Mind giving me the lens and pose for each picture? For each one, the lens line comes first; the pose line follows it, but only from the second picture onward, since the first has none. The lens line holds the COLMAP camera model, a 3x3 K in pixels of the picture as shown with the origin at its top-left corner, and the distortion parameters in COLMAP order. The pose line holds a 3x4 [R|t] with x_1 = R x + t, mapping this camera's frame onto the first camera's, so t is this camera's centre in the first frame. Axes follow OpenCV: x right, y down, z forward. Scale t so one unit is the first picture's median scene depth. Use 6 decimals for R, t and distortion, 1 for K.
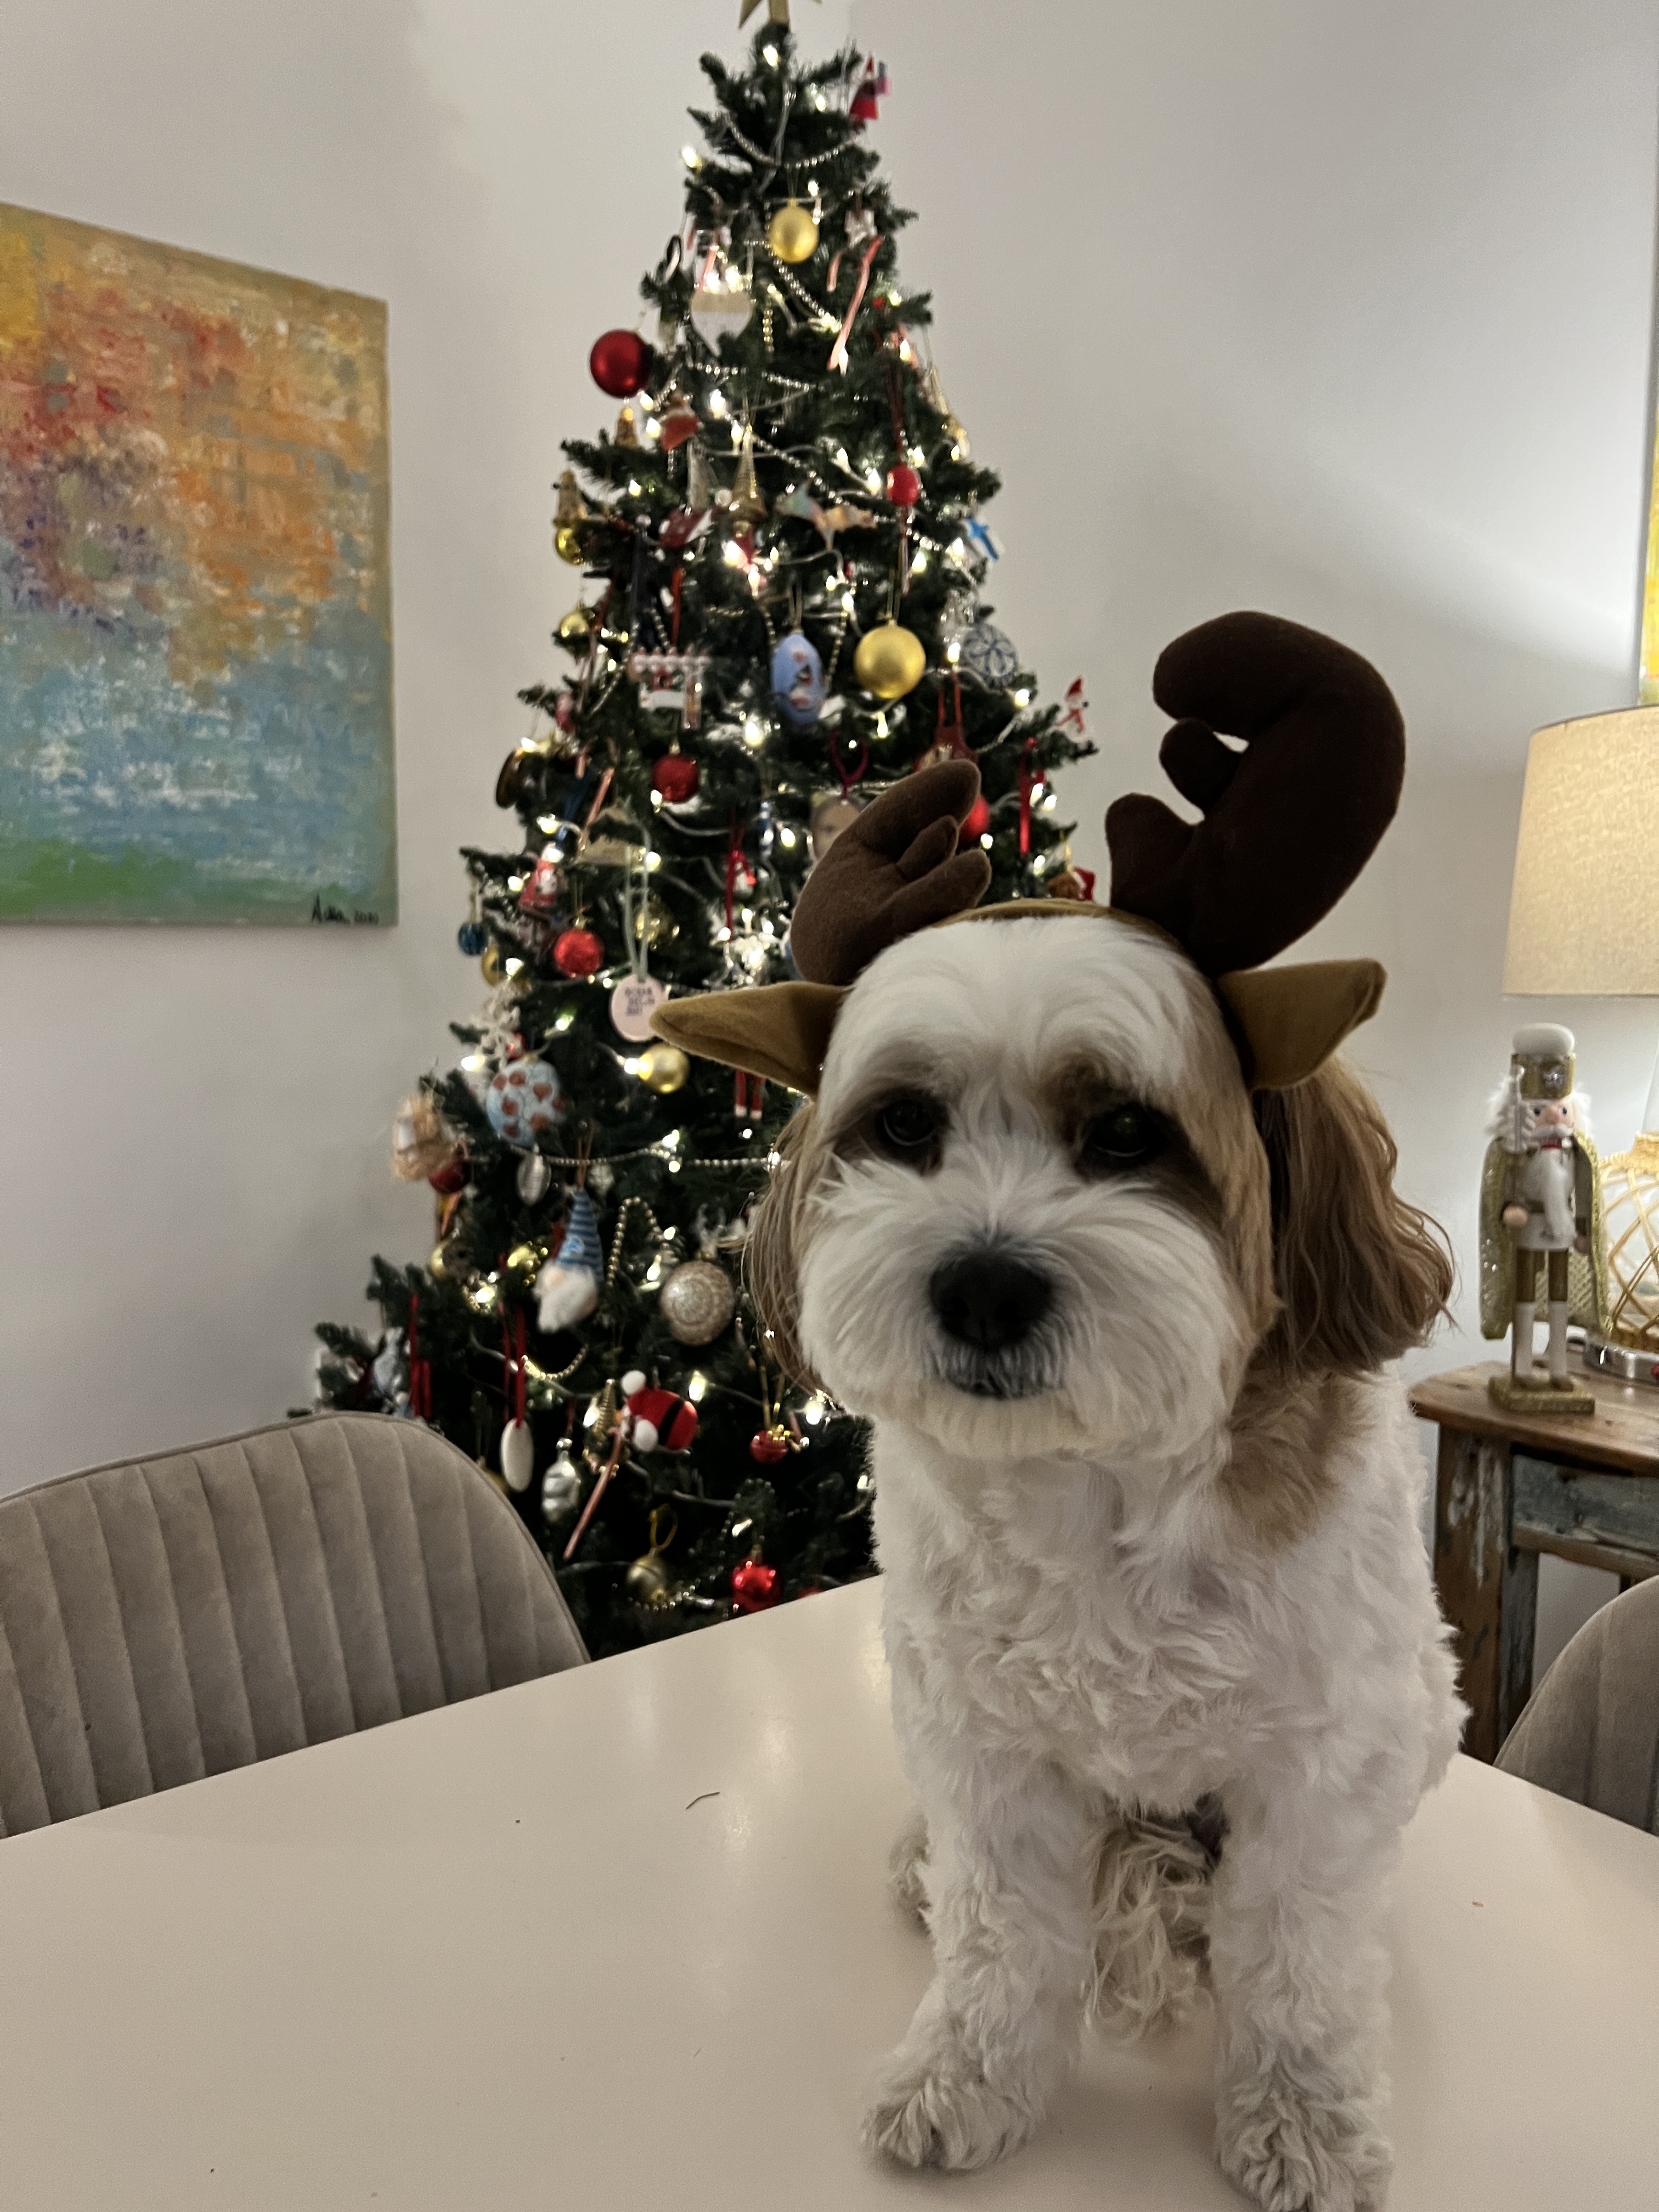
lens RADIAL K [[1683.3, 0, 763.9], [0, 1683.3, 1103.7], [0, 0, 1]] dist [0.132912, -0.442782]
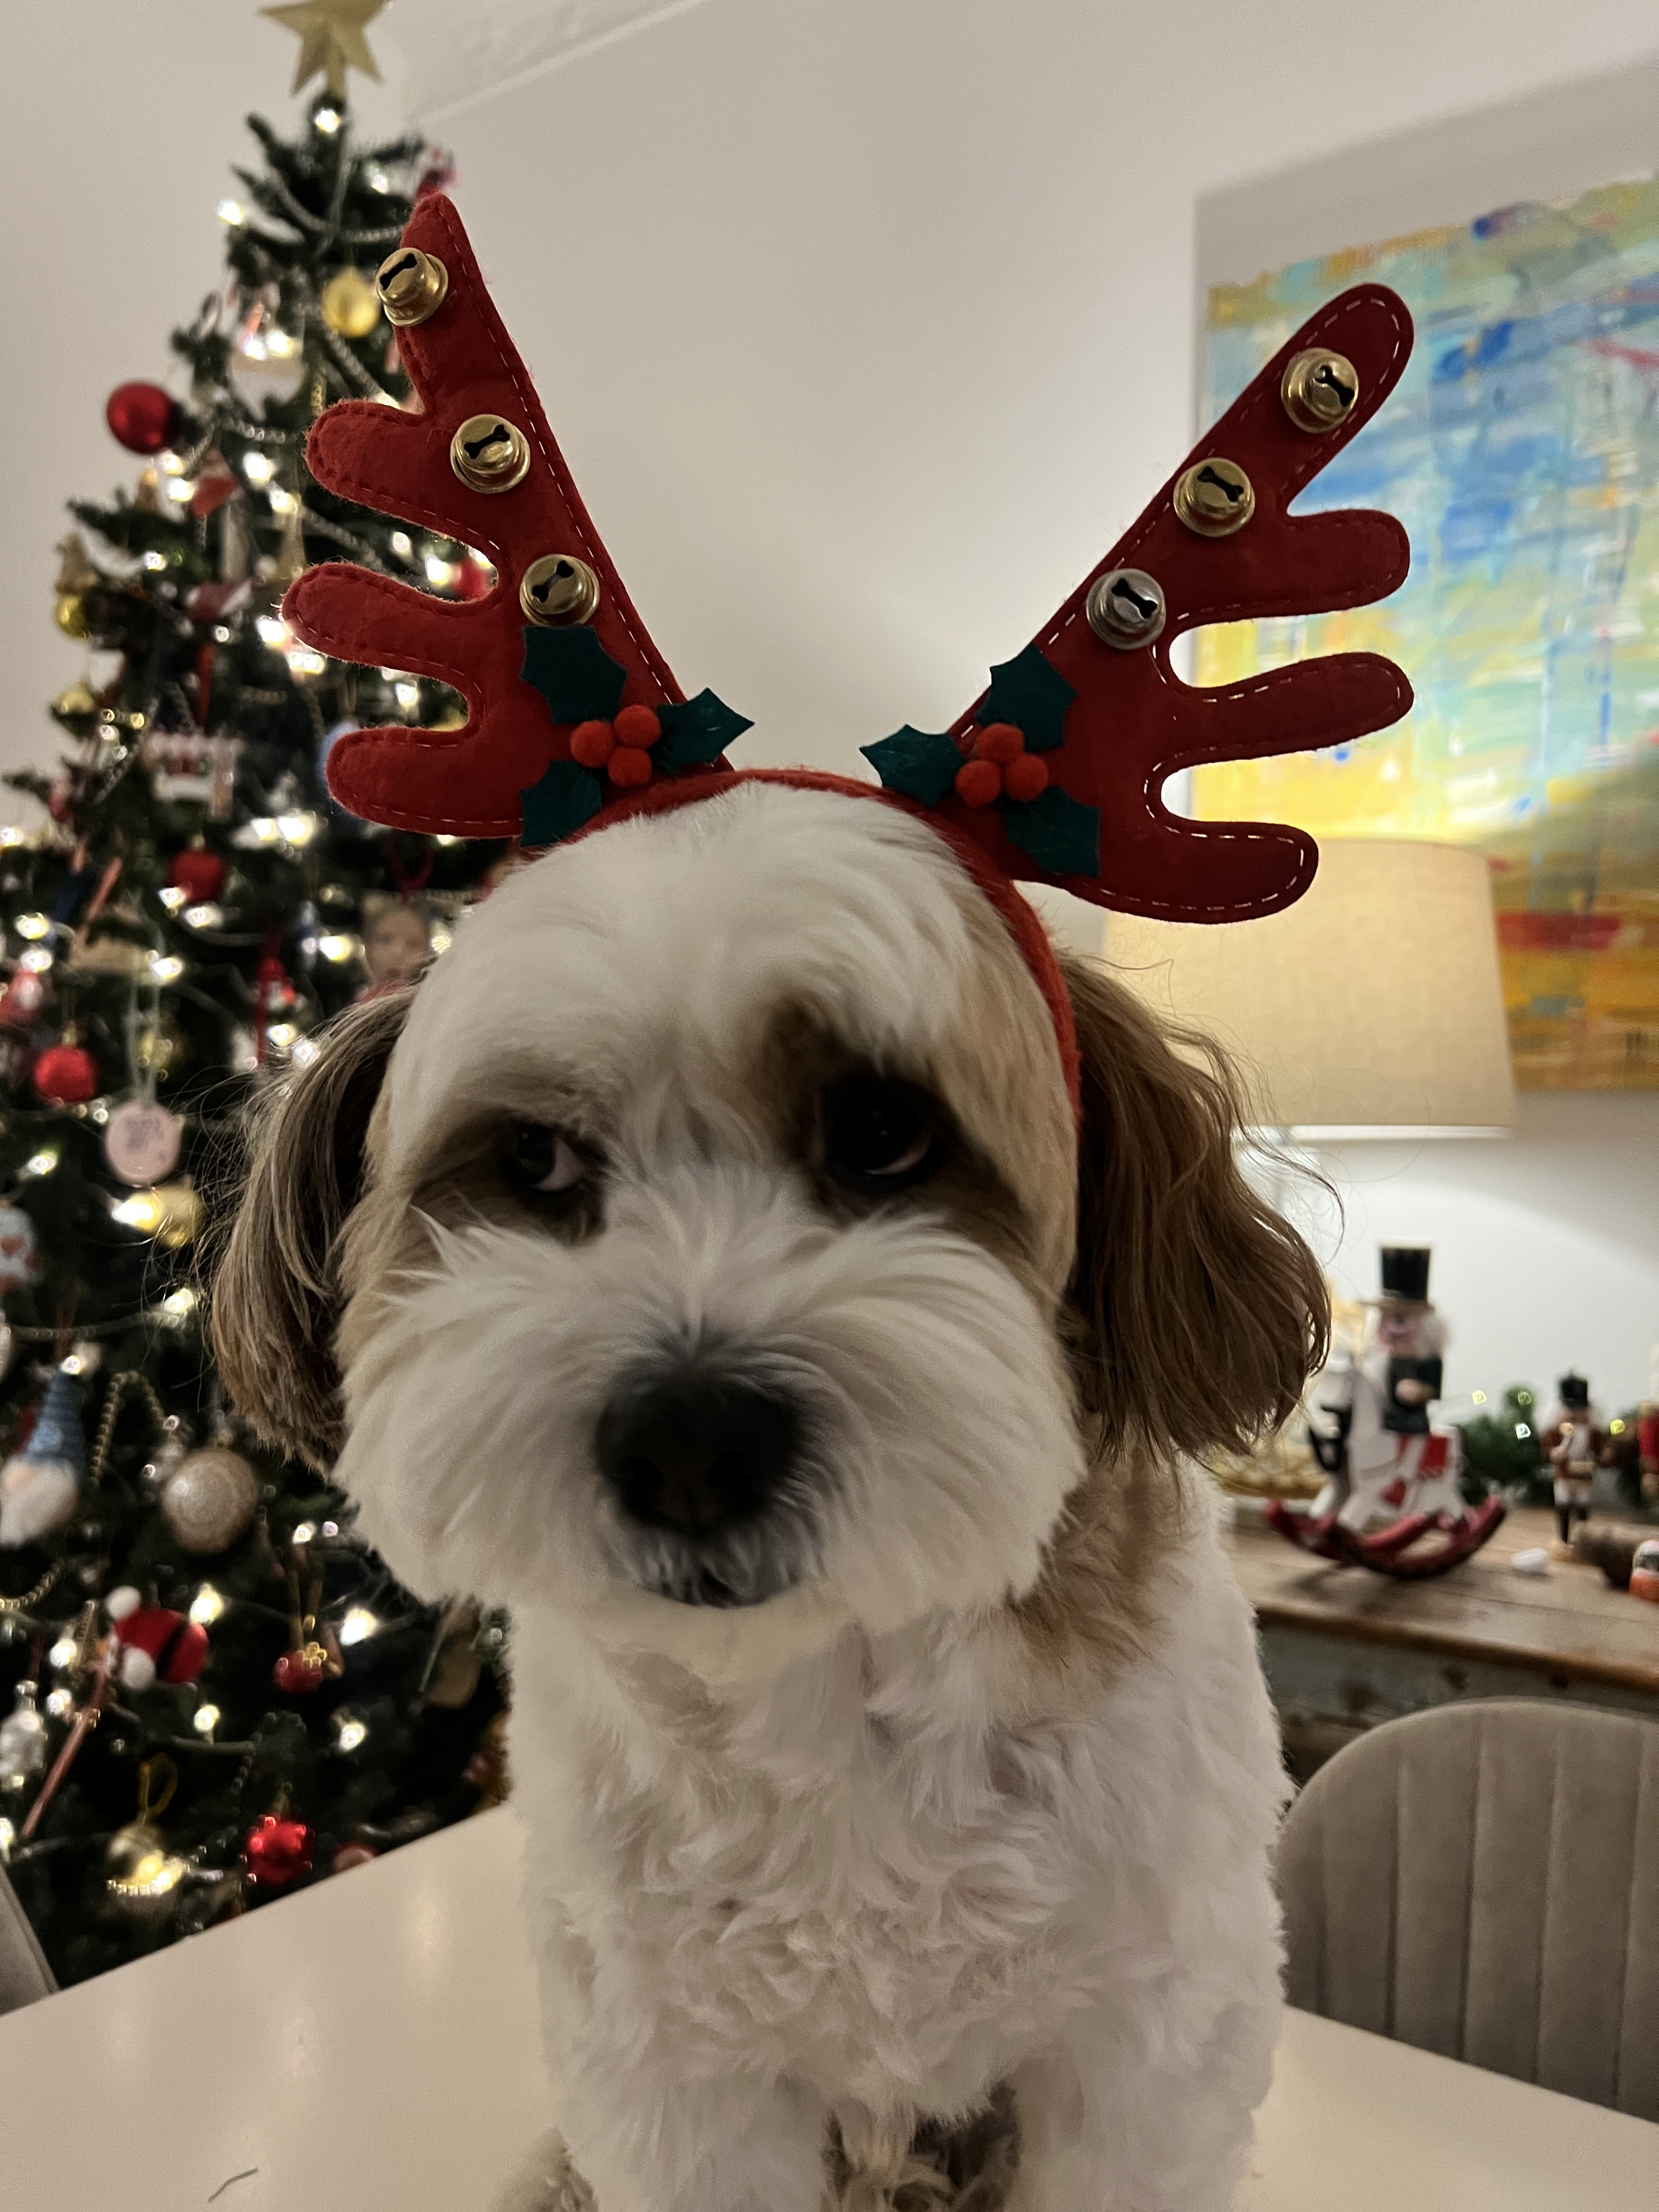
lens RADIAL K [[1678.9, 0, 829.5], [0, 1678.9, 1106.0], [0, 0, 1]] dist [0.027959, -0.066464]
pose [[0.950471, 0.019461, 0.310203, -0.010558], [0.017669, 0.993041, -0.116439, 0.028152], [-0.310311, 0.116153, 0.943512, 0.110174]]
